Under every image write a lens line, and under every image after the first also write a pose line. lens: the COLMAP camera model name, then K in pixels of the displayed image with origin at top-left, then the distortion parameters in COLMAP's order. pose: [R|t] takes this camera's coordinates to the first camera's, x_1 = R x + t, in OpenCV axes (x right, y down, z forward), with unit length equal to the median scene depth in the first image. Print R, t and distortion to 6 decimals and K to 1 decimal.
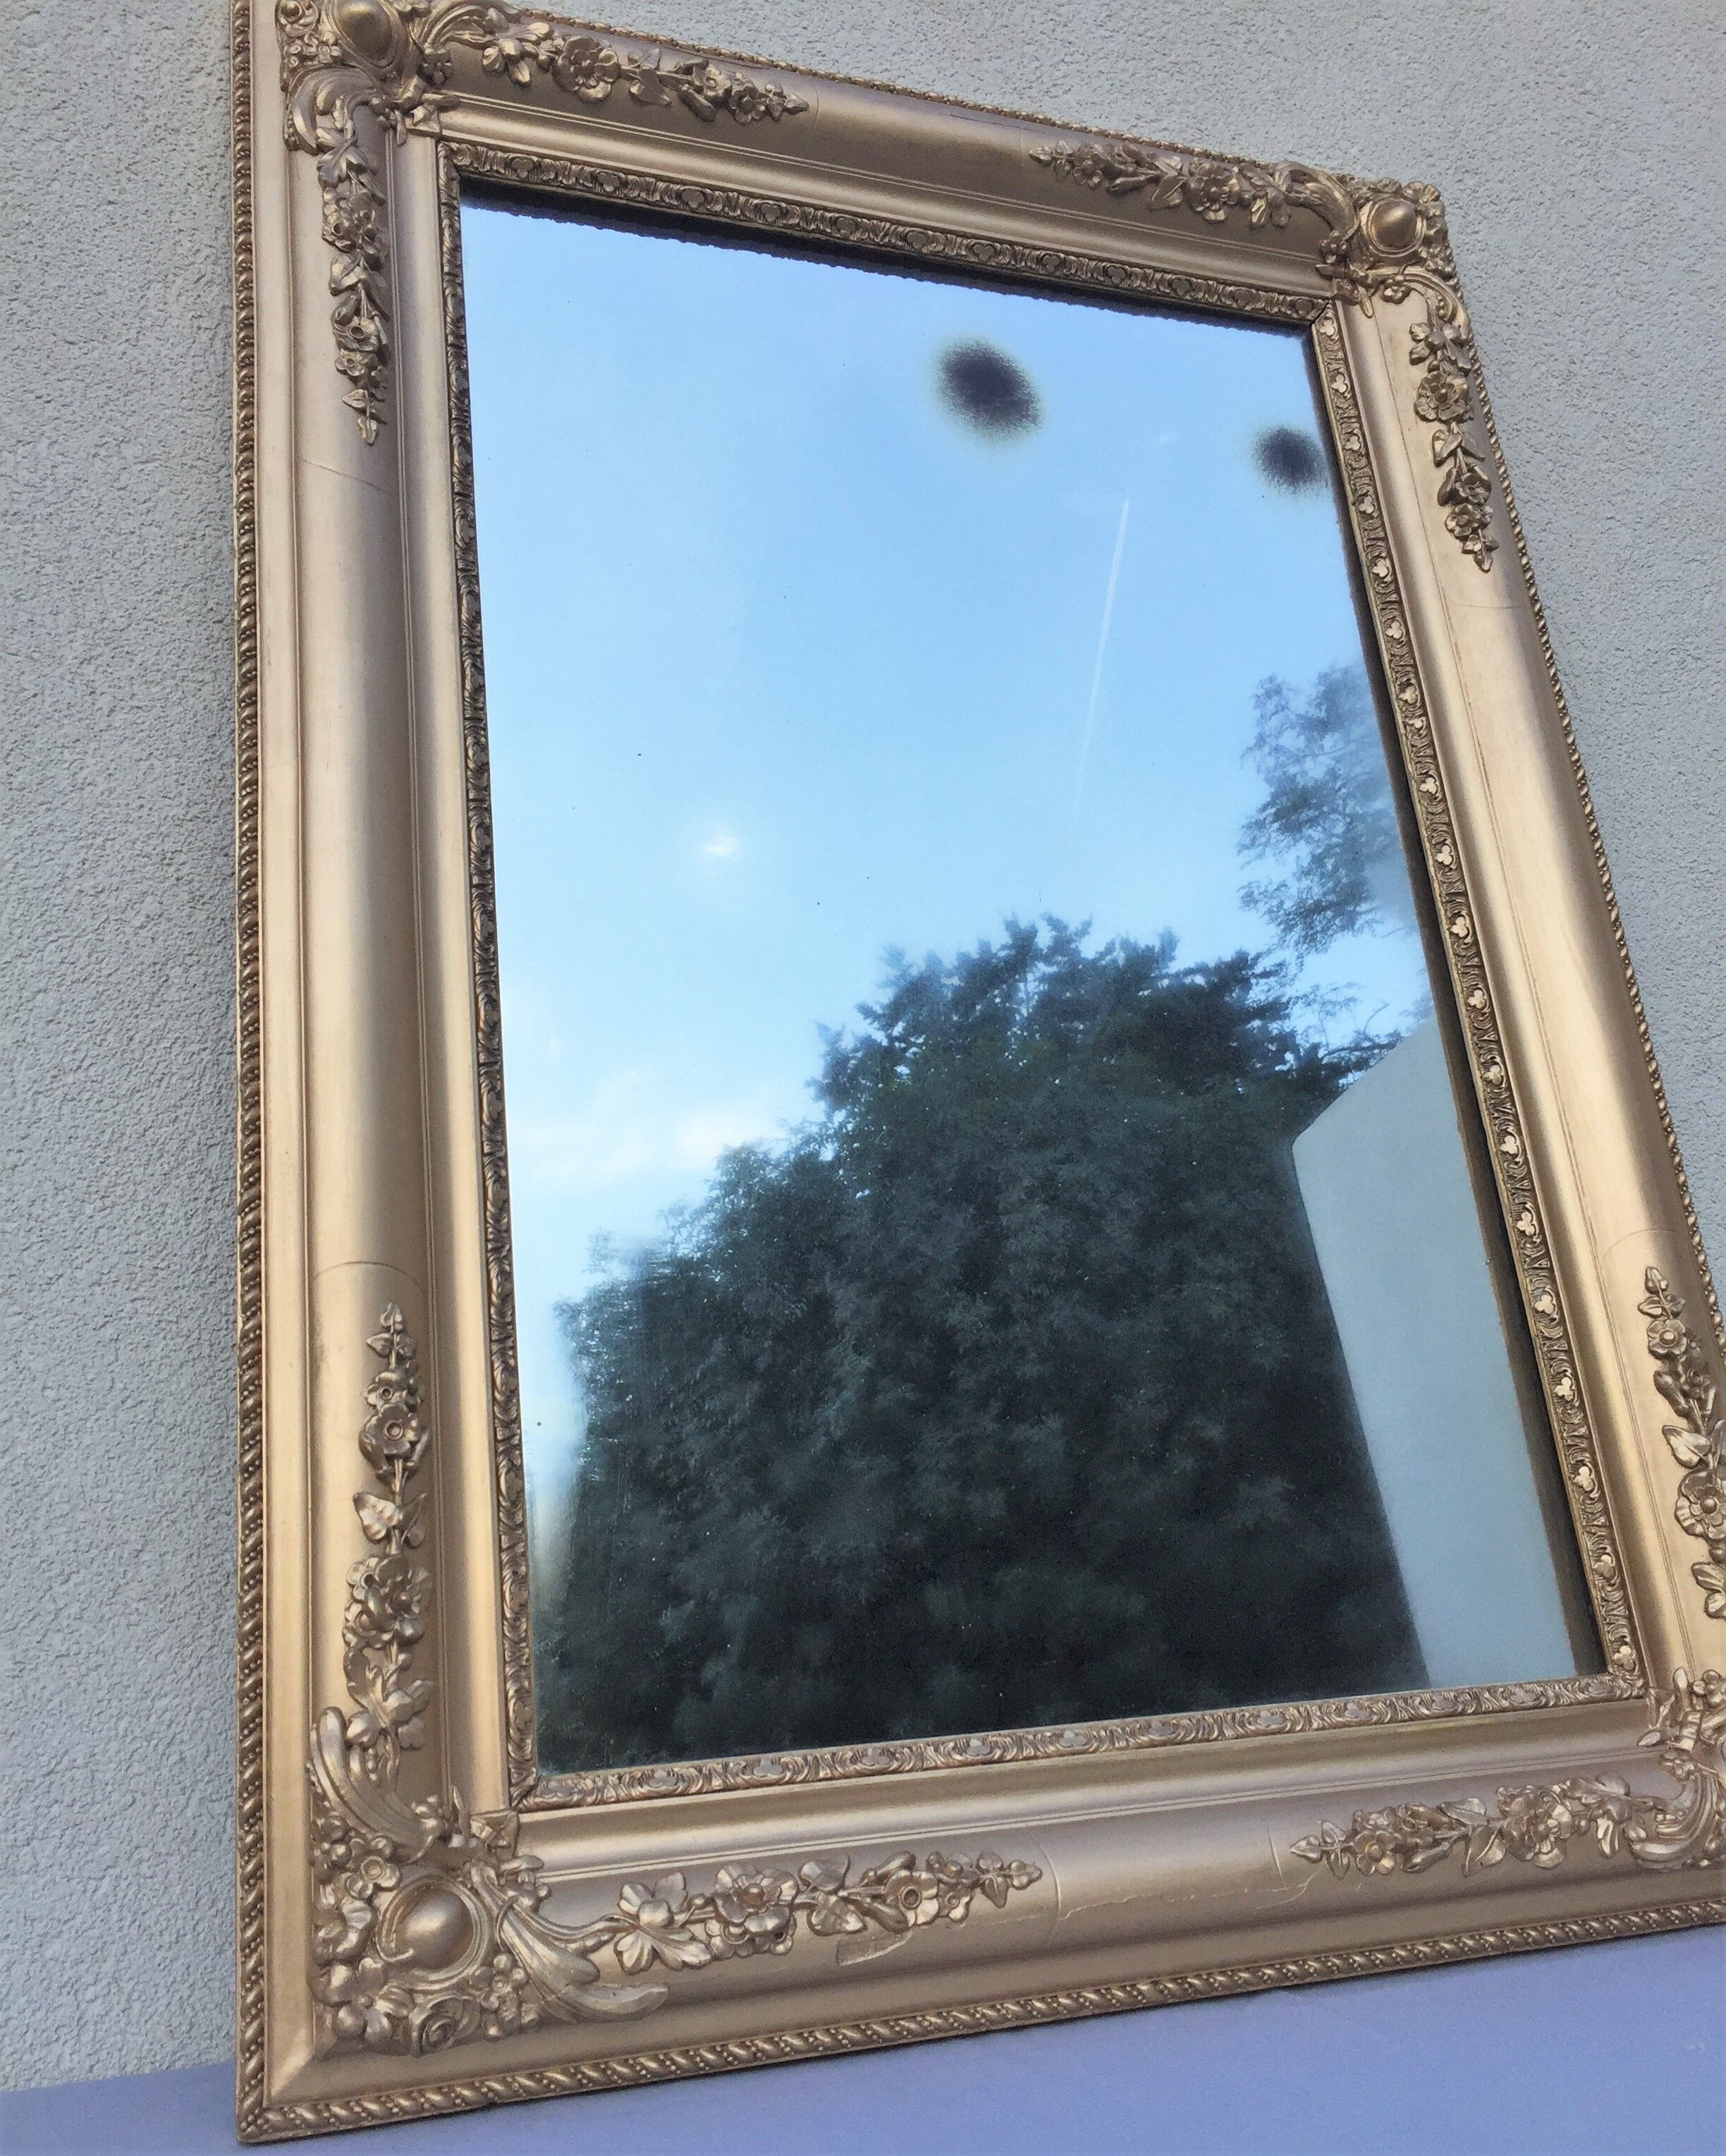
lens RADIAL K [[2053.9, 0, 879.1], [0, 2053.9, 1083.6], [0, 0, 1]] dist [0.044790, -0.035270]
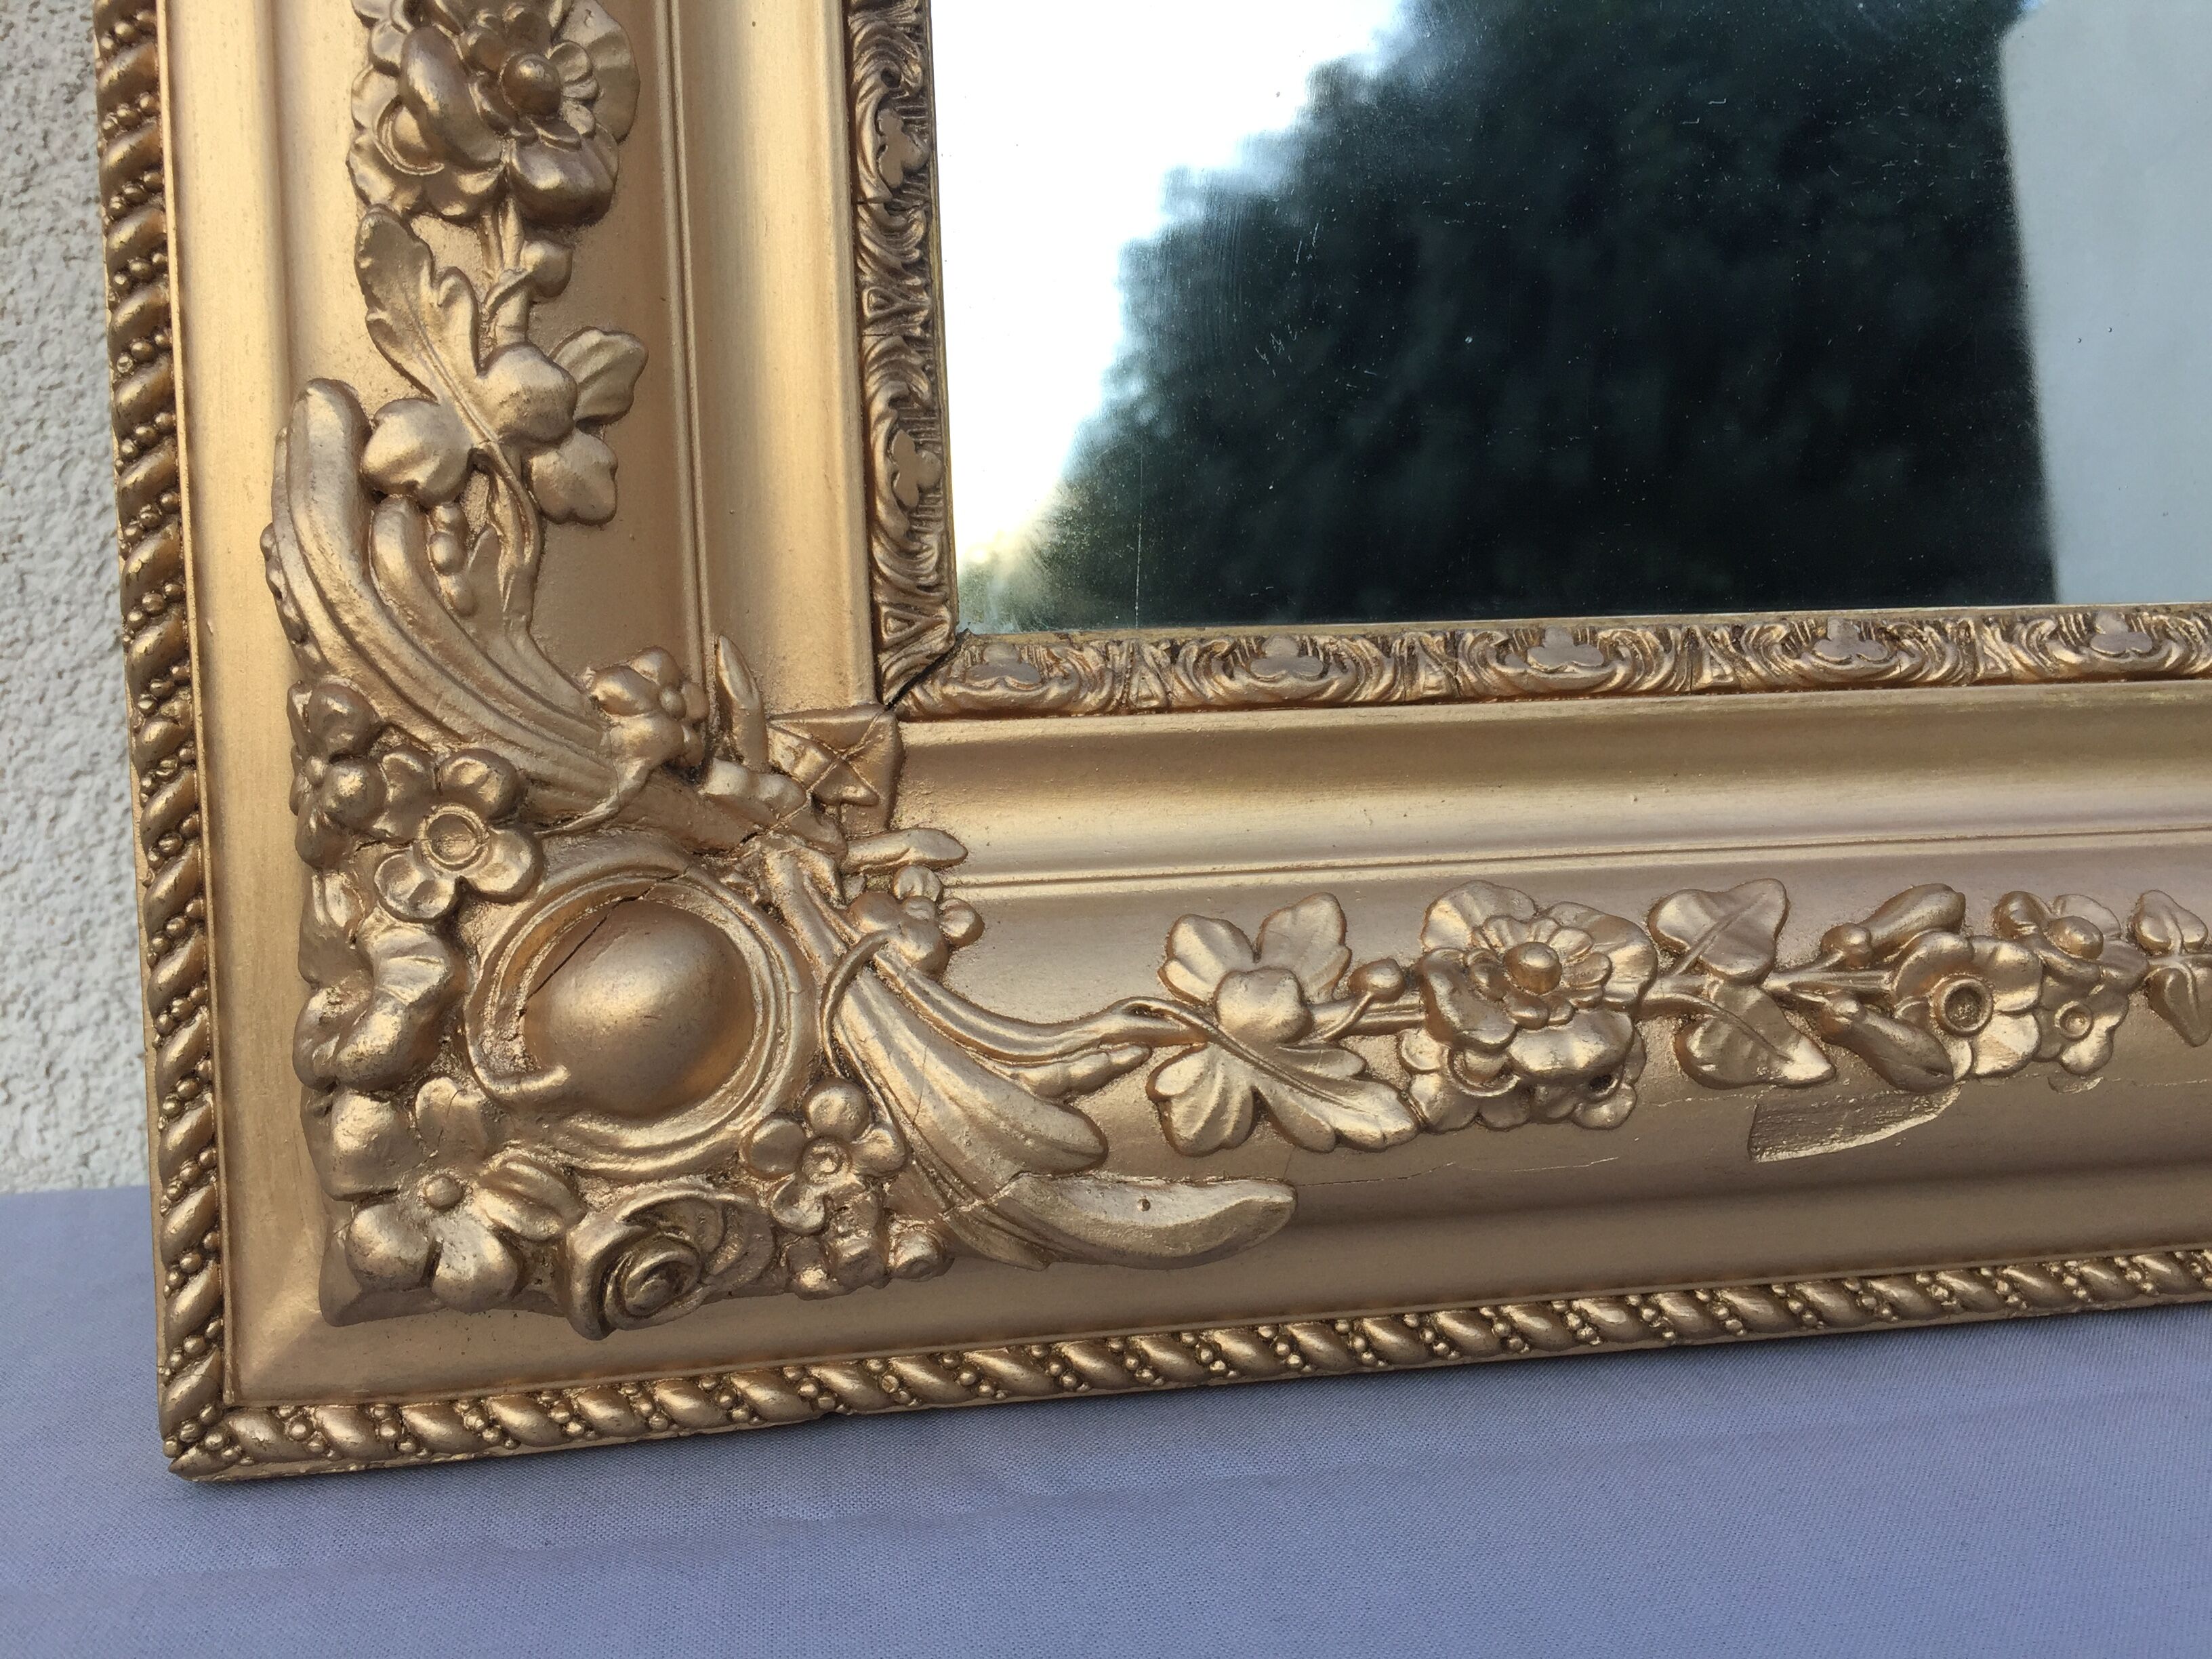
lens RADIAL K [[1934.0, 0, 1106.0], [0, 1934.0, 829.5], [0, 0, 1]] dist [0.091001, -0.143765]
pose [[0.985912, 0.070070, -0.151882, -0.085314], [-0.008891, 0.928697, 0.370732, 0.245803], [0.167030, -0.364159, 0.916237, 0.690911]]
